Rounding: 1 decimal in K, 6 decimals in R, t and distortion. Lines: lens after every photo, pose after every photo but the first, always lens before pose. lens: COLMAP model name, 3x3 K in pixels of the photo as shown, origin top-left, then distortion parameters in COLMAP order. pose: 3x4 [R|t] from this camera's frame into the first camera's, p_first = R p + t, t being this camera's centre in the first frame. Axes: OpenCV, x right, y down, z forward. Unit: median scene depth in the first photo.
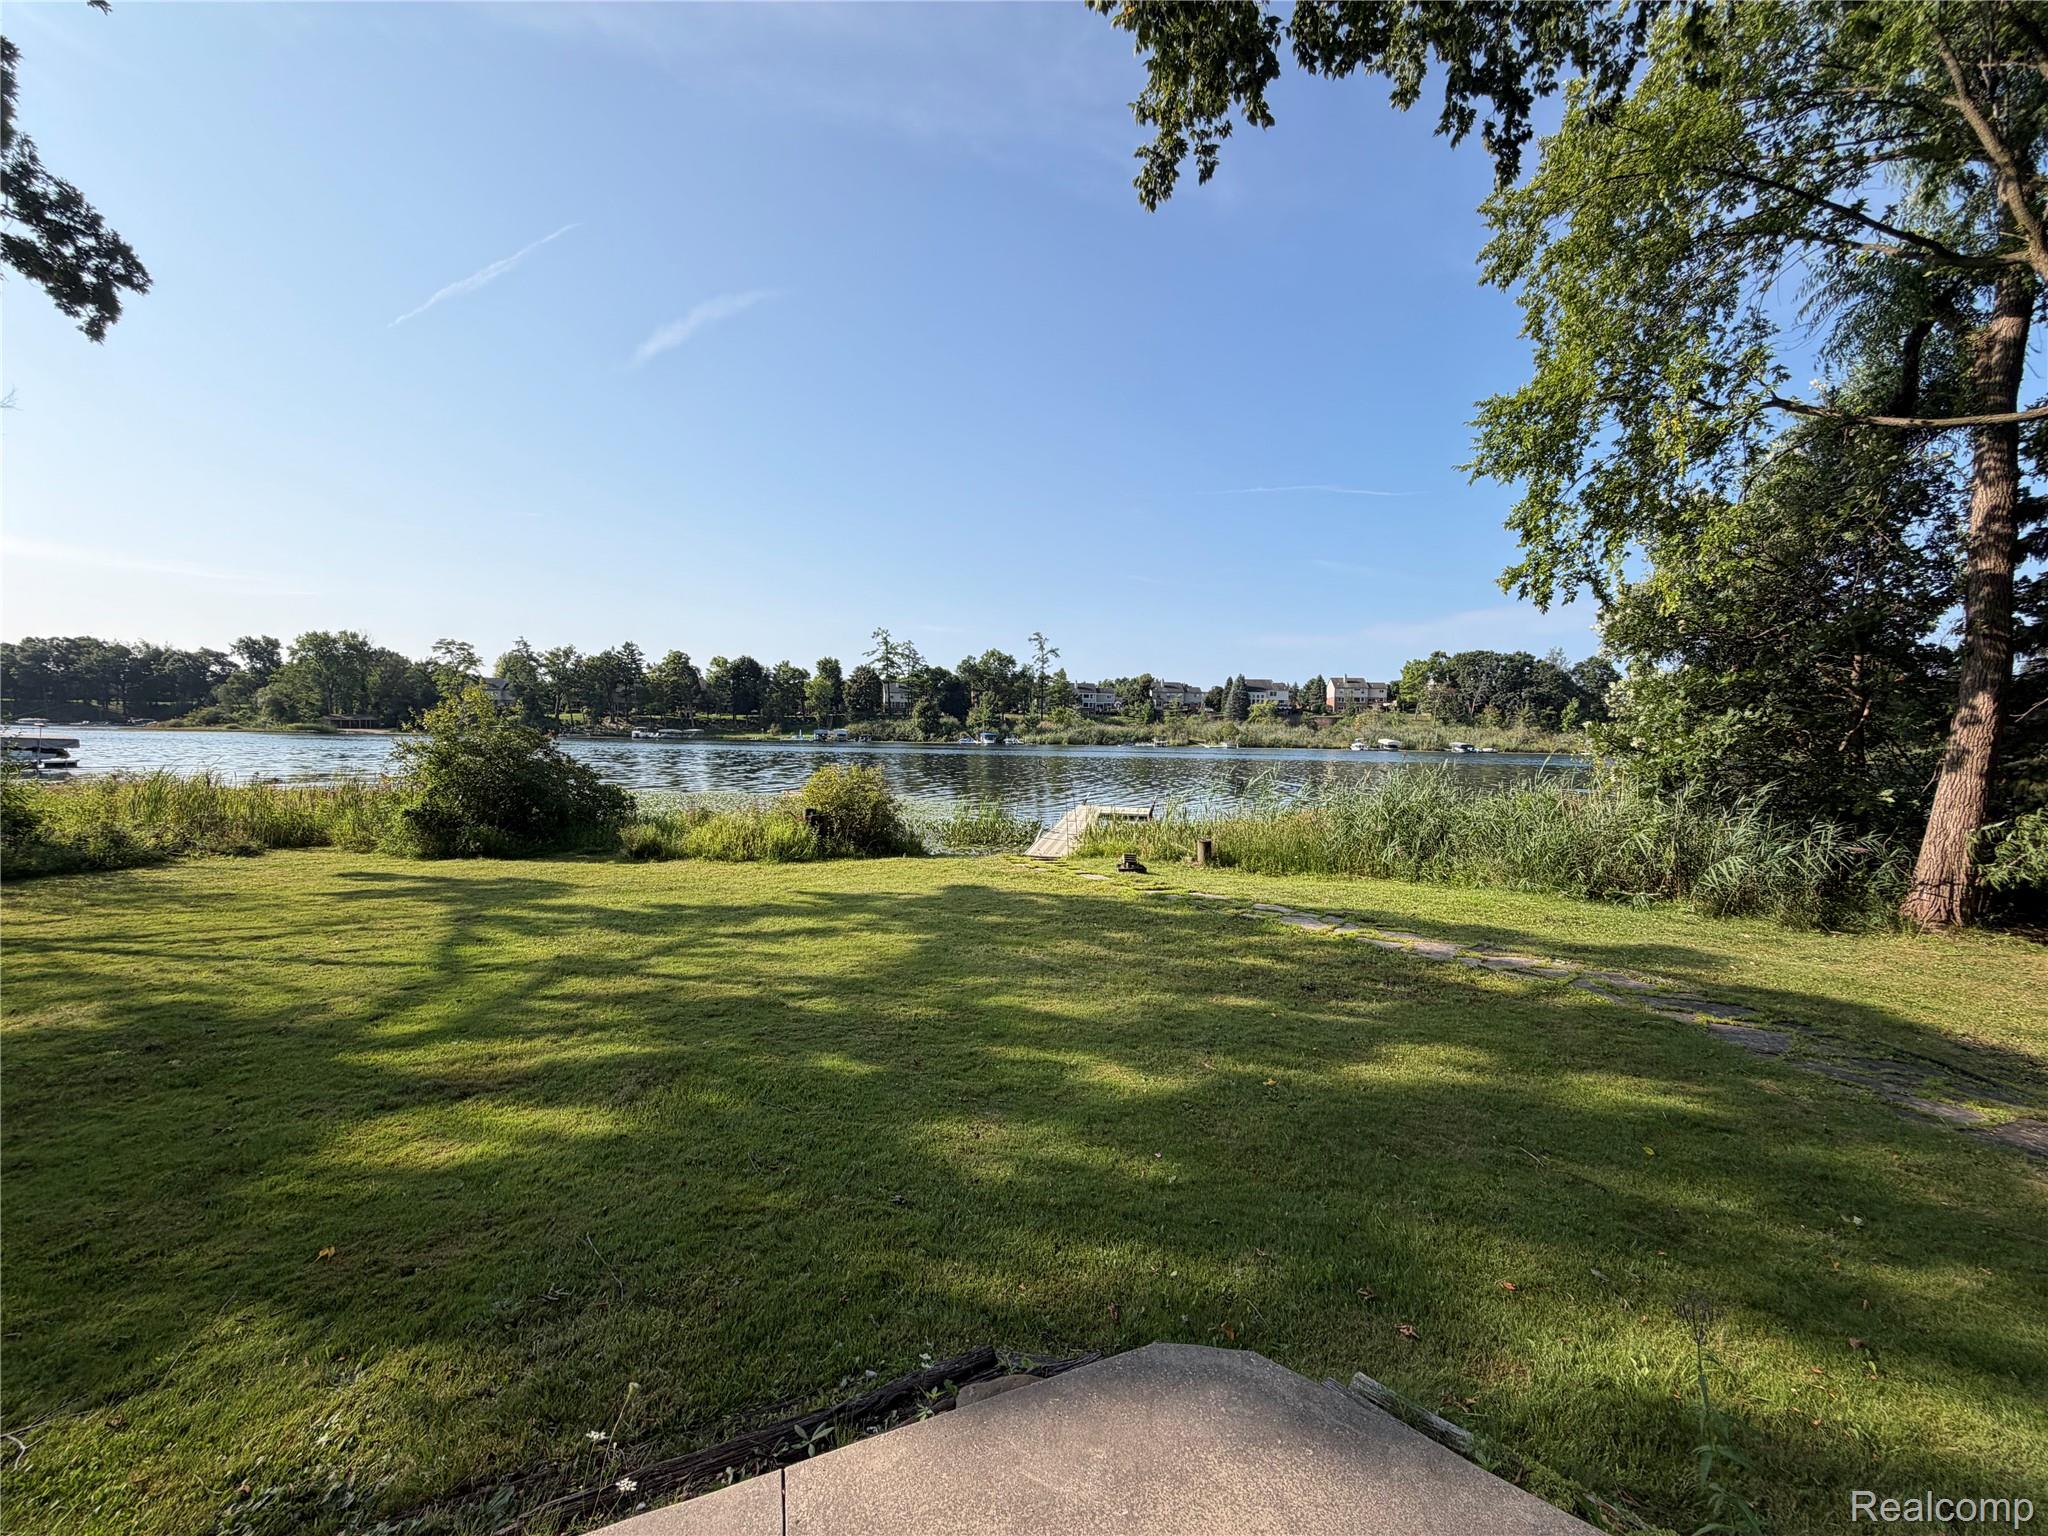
lens RADIAL K [[825.8, 0, 1012.9], [0, 825.8, 789.3], [0, 0, 1]] dist [0.001005, 0.001172]
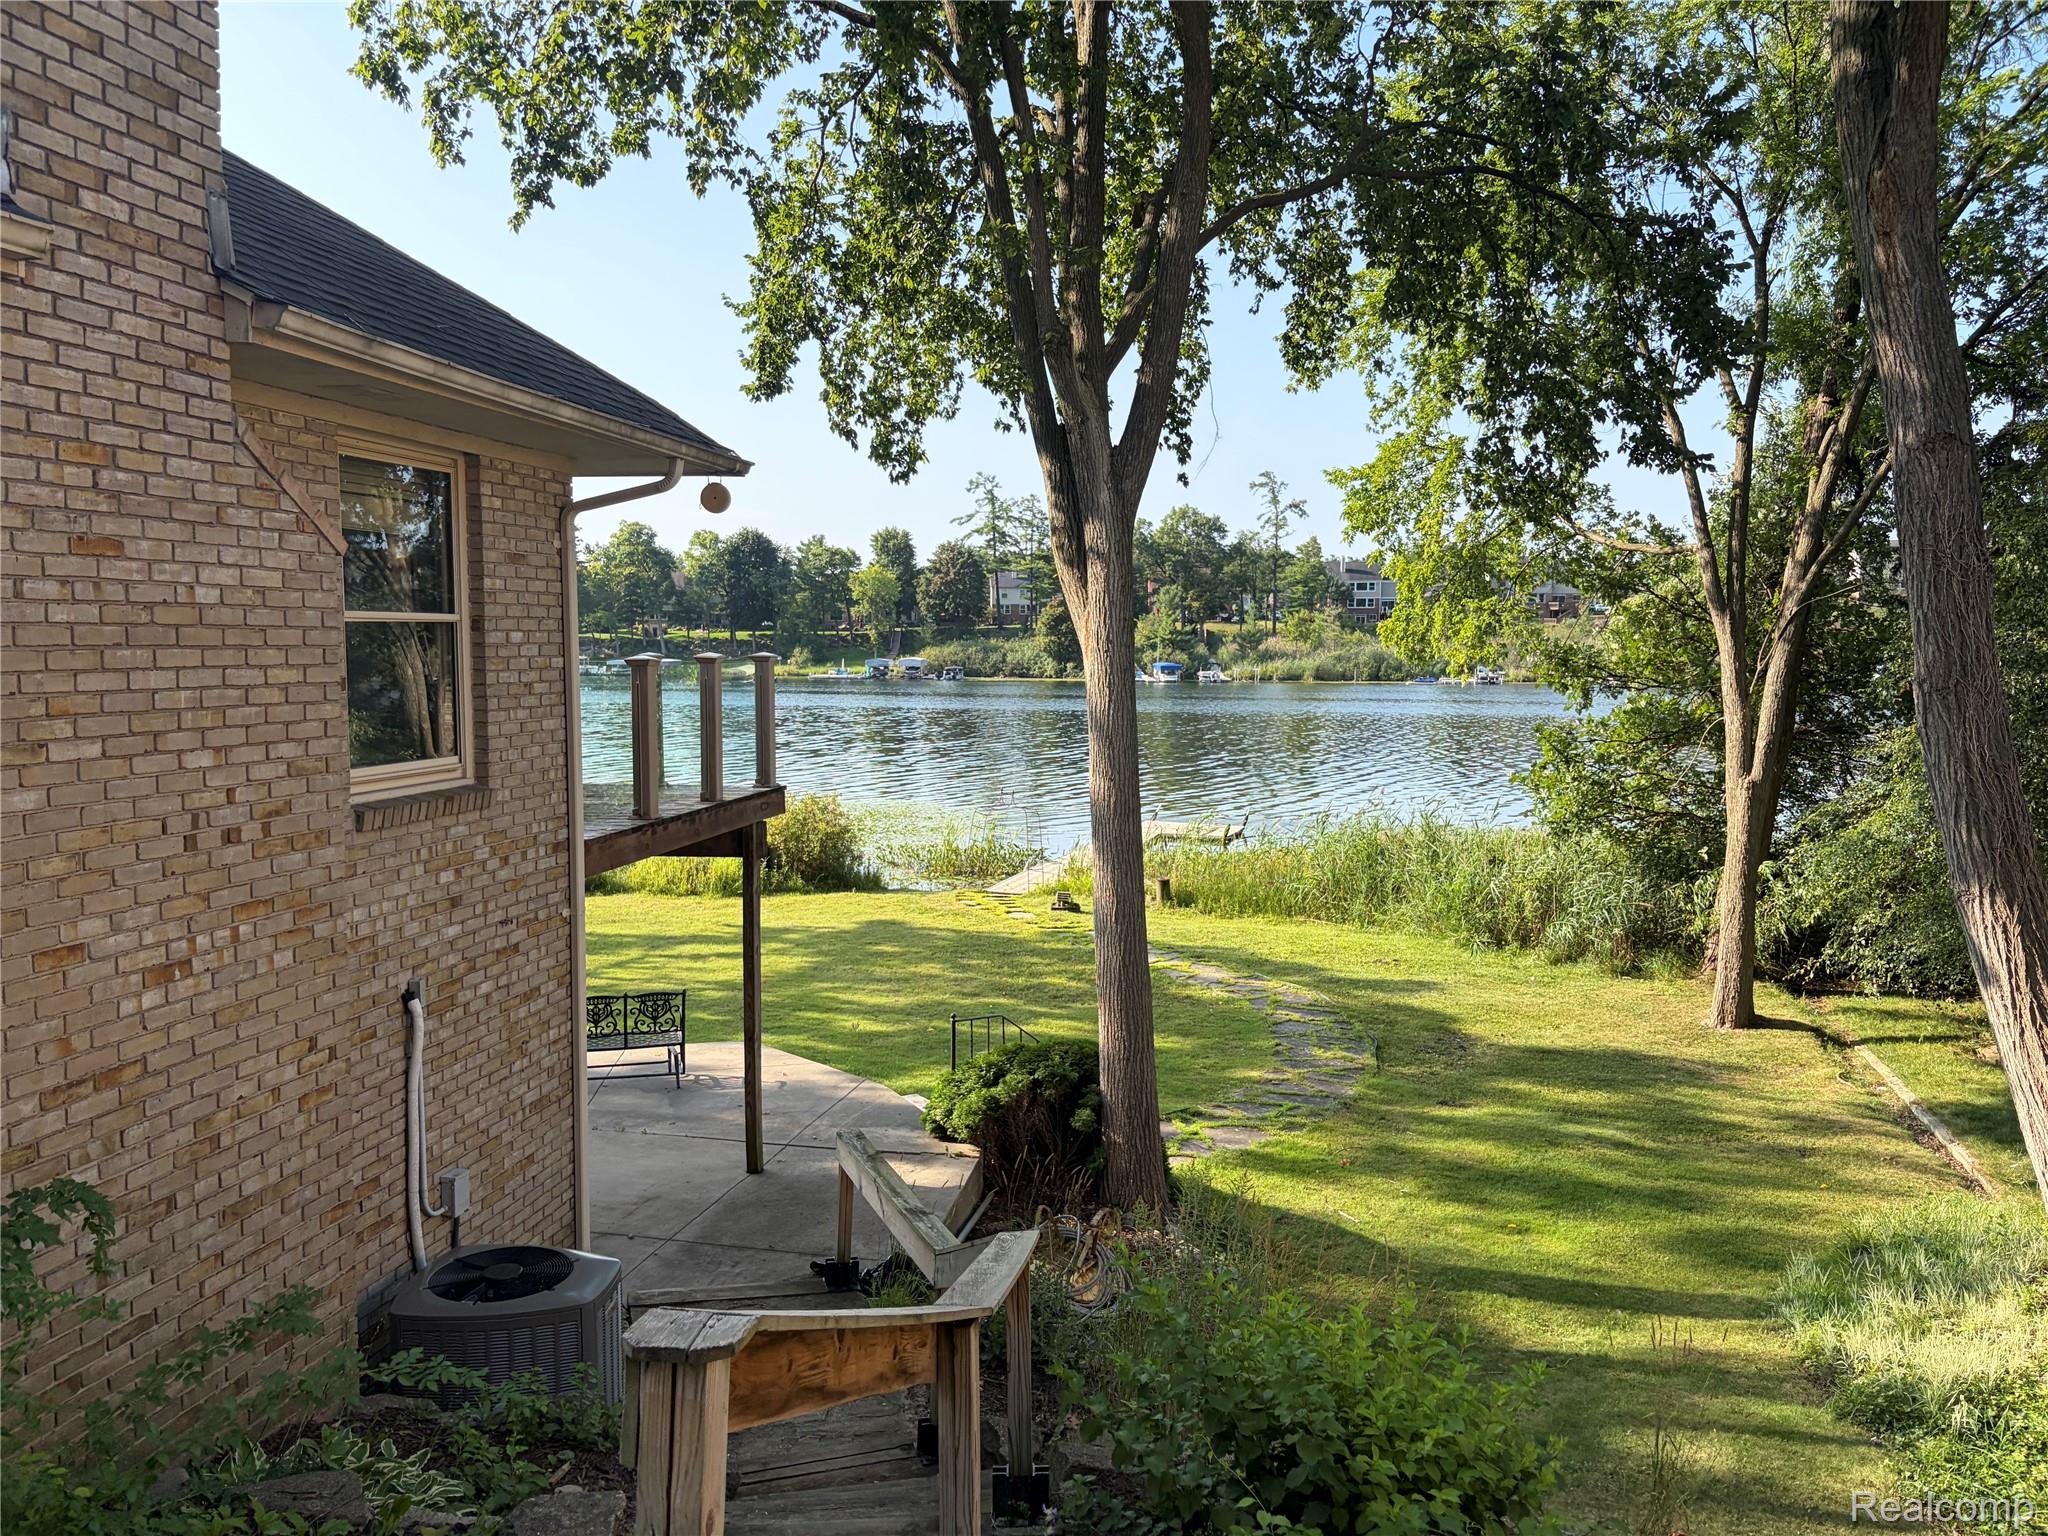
lens RADIAL K [[1574.6, 0, 1034.4], [0, 1574.6, 758.2], [0, 0, 1]] dist [0.041912, -0.042693]
pose [[0.990094, -0.006191, -0.140269, 0.429396], [0.006690, 0.999973, 0.003081, -0.098606], [0.140246, -0.003989, 0.990109, -0.990789]]
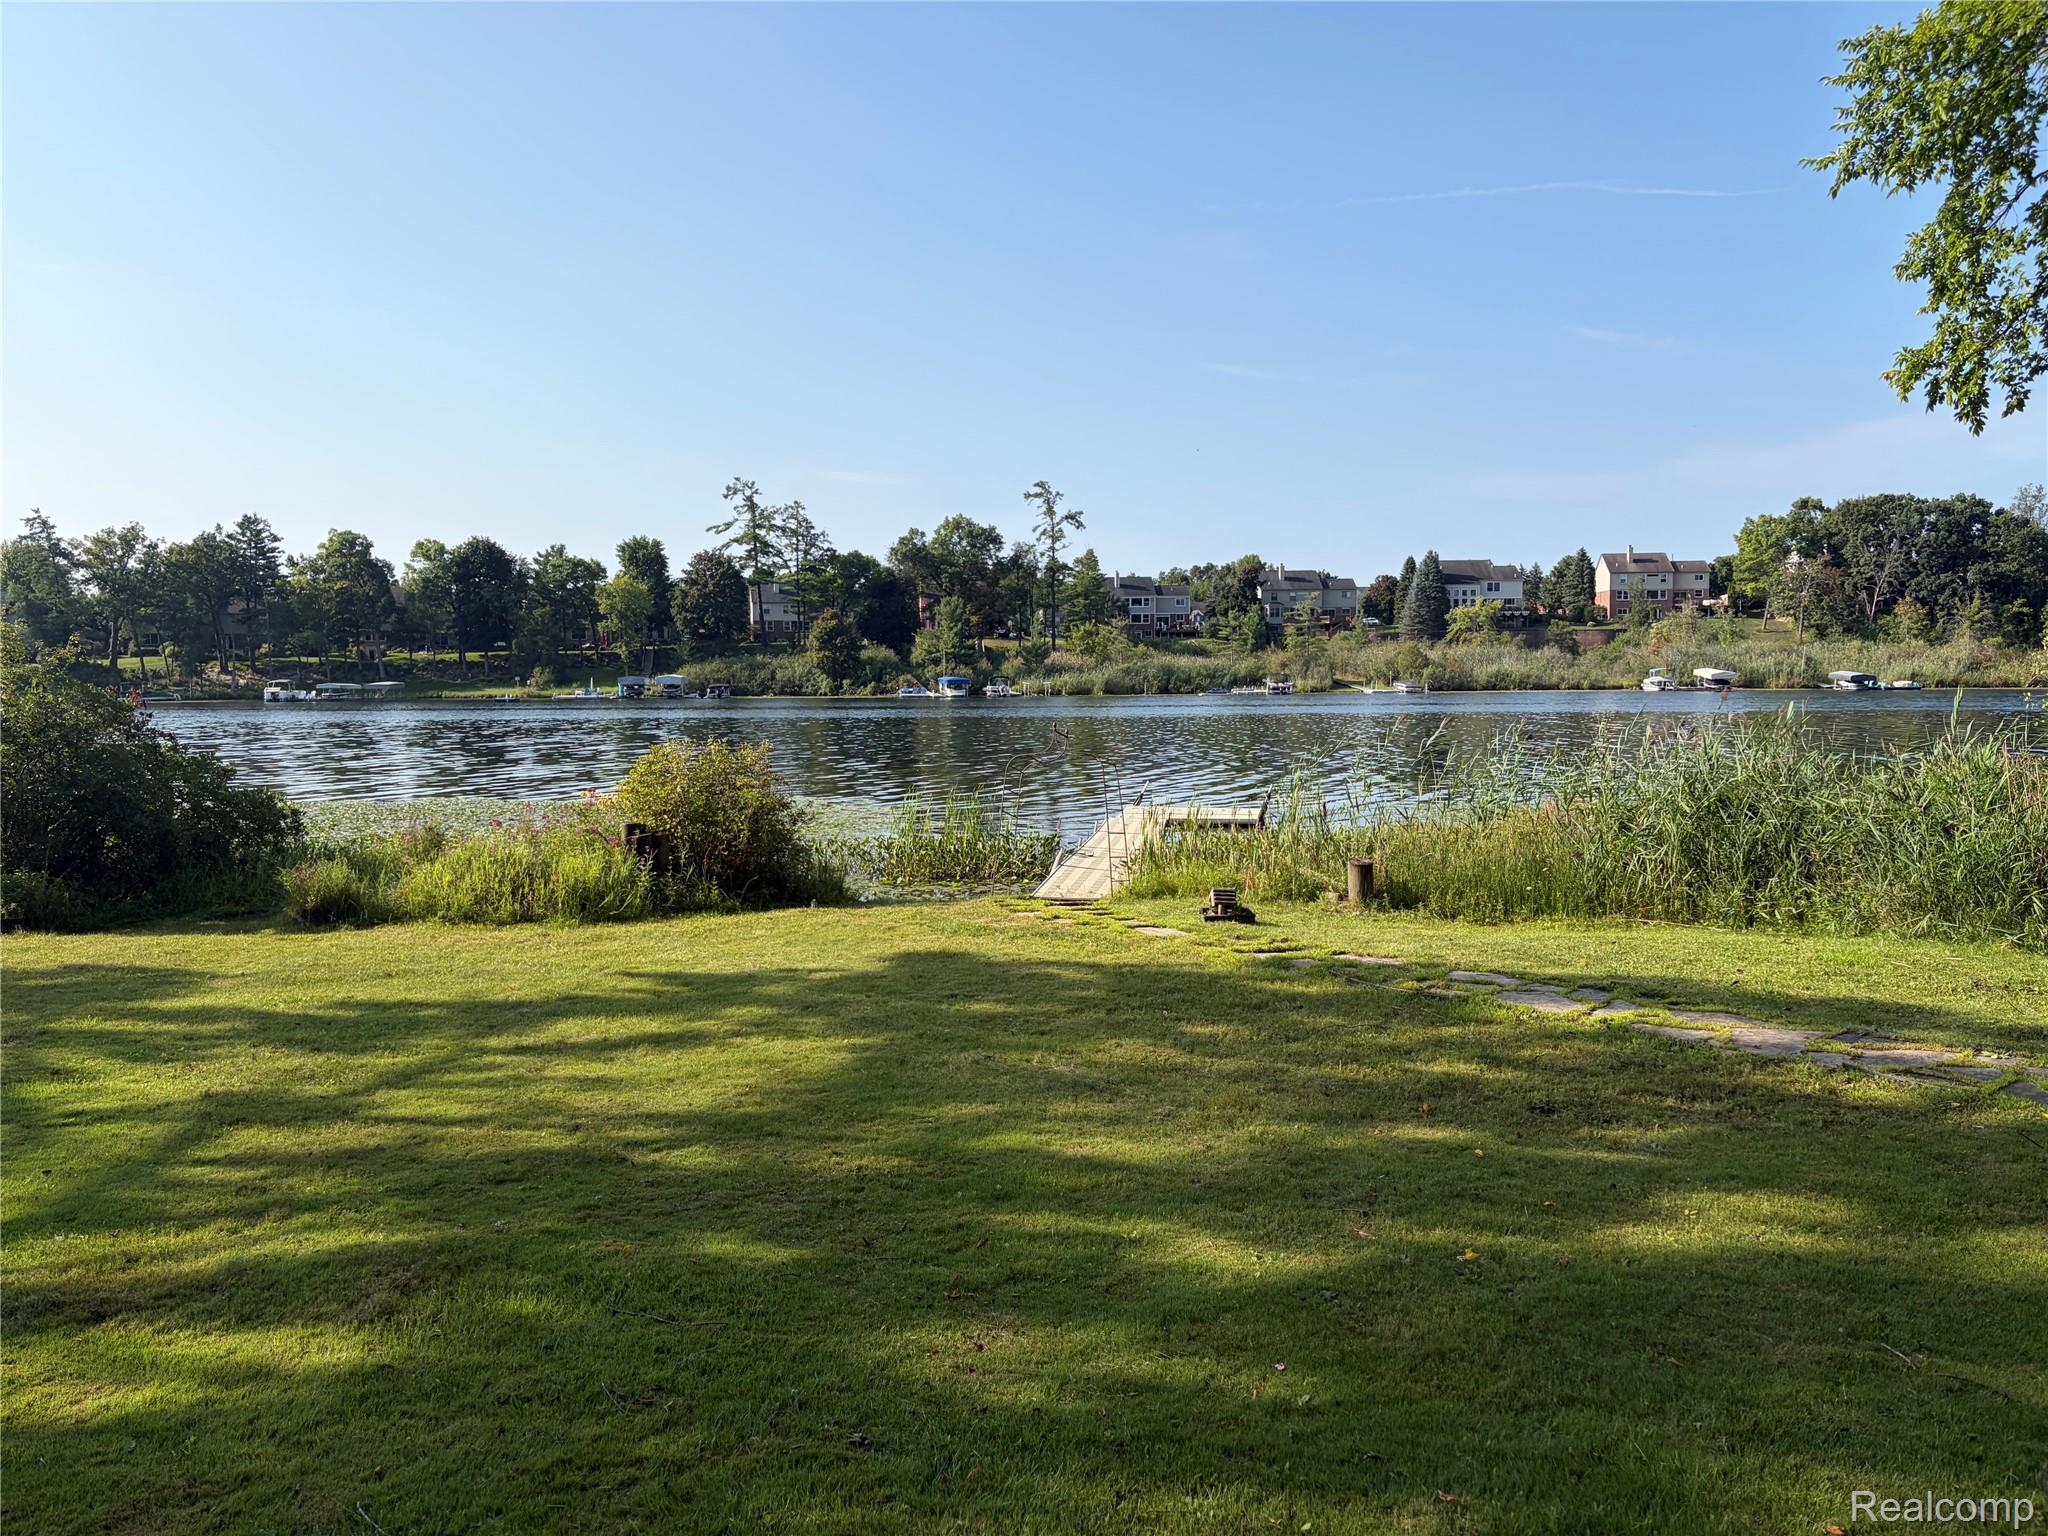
lens RADIAL K [[1574.6, 0, 1030.4], [0, 1574.6, 803.3], [0, 0, 1]] dist [0.041912, -0.042693]
pose [[0.999508, -0.025820, 0.017833, -0.006103], [0.025574, 0.999576, 0.013903, 0.003418], [-0.018185, -0.013440, 0.999744, -0.053692]]
